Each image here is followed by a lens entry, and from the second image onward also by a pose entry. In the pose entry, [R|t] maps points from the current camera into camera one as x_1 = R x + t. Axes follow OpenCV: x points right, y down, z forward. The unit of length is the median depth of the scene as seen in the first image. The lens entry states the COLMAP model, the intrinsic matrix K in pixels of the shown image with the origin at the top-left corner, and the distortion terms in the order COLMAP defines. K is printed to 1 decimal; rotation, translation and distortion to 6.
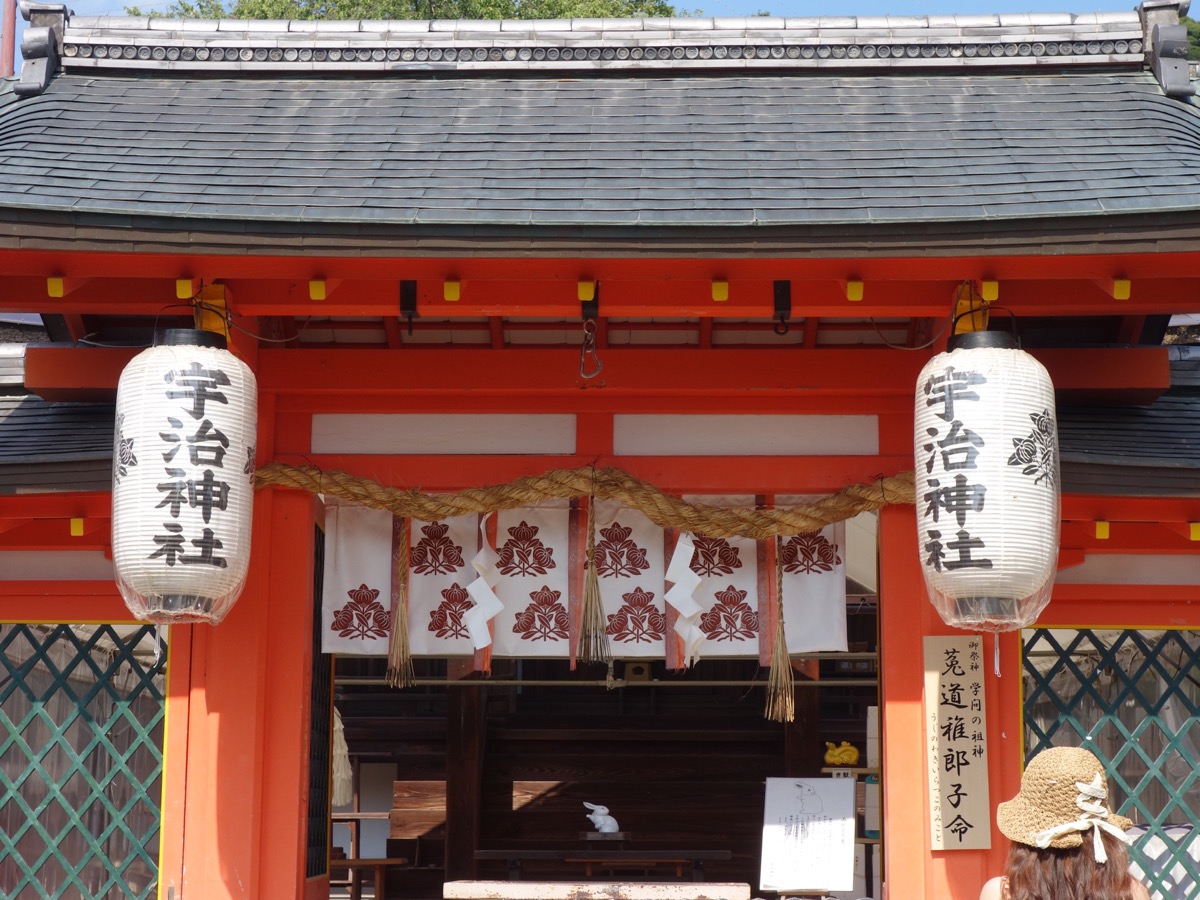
lens RADIAL K [[2293.5, 0, 600.3], [0, 2293.5, 454.3], [0, 0, 1]] dist [0.017406, 0.000000]
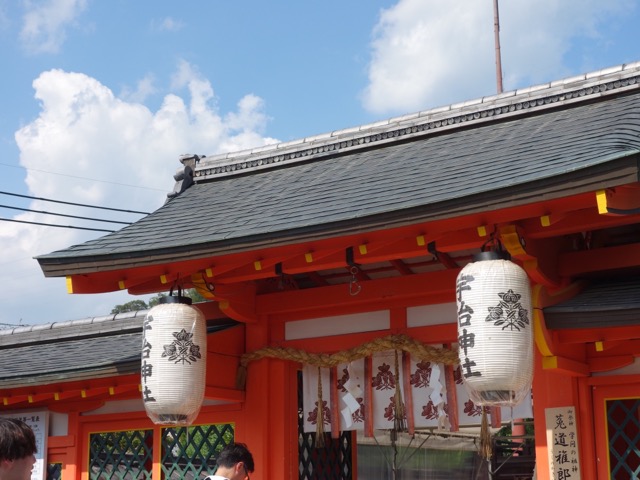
lens RADIAL K [[1138.2, 0, 321.3], [0, 1138.2, 242.6], [0, 0, 1]] dist [0.002044, 0.000000]
pose [[0.851561, -0.135796, -0.506363, 0.469189], [0.102840, 0.990374, -0.092649, 0.011426], [0.514070, 0.026822, 0.857329, 0.093935]]
